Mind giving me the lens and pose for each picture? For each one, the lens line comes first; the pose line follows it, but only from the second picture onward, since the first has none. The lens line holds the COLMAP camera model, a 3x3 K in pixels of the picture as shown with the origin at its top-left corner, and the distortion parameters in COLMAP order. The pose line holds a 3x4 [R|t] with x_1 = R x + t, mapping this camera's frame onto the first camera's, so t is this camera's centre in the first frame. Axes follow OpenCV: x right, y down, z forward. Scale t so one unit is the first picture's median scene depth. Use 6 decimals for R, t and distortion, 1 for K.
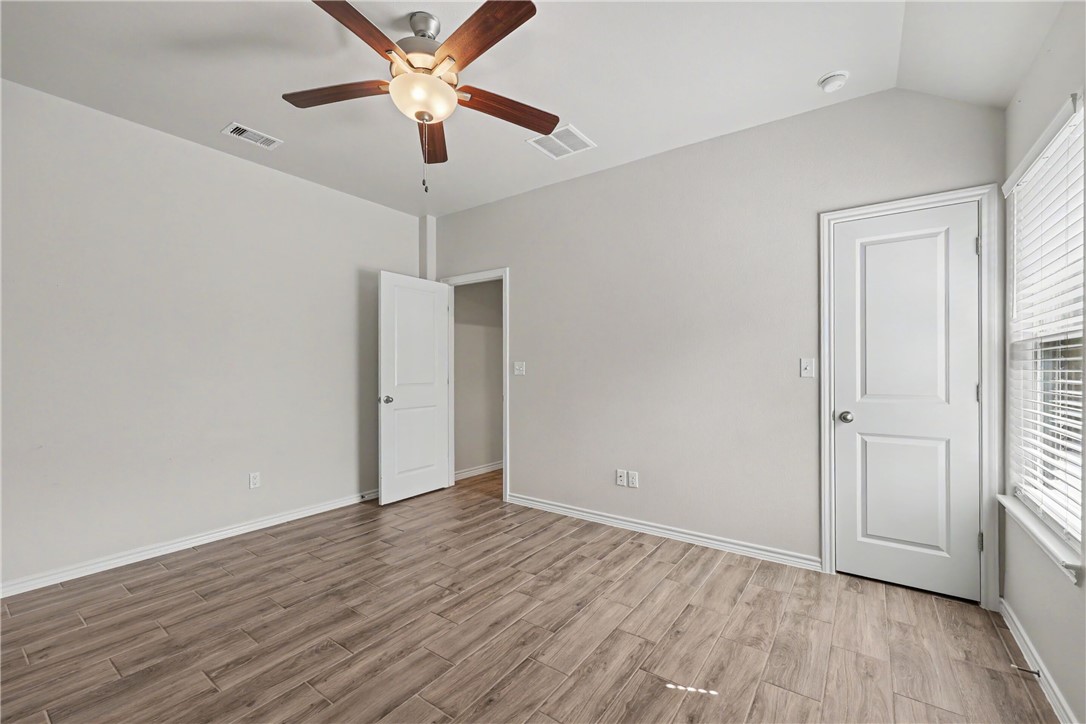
lens RADIAL K [[442.8, 0, 548.6], [0, 442.8, 364.2], [0, 0, 1]] dist [-0.003854, 0.001009]
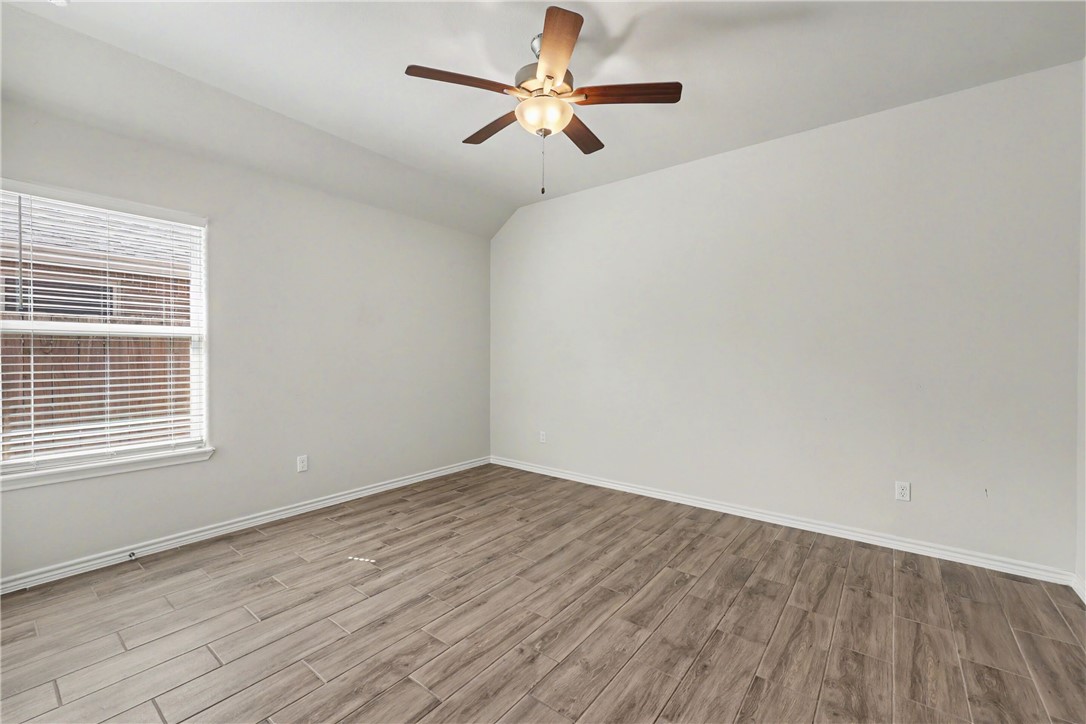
lens RADIAL K [[442.8, 0, 542.7], [0, 442.8, 360.1], [0, 0, 1]] dist [-0.003854, 0.001009]
pose [[-0.998581, 0.001960, 0.053221, -0.331619], [0.002294, 0.999978, 0.006222, 0.019767], [-0.053207, 0.006335, -0.998563, 2.080291]]
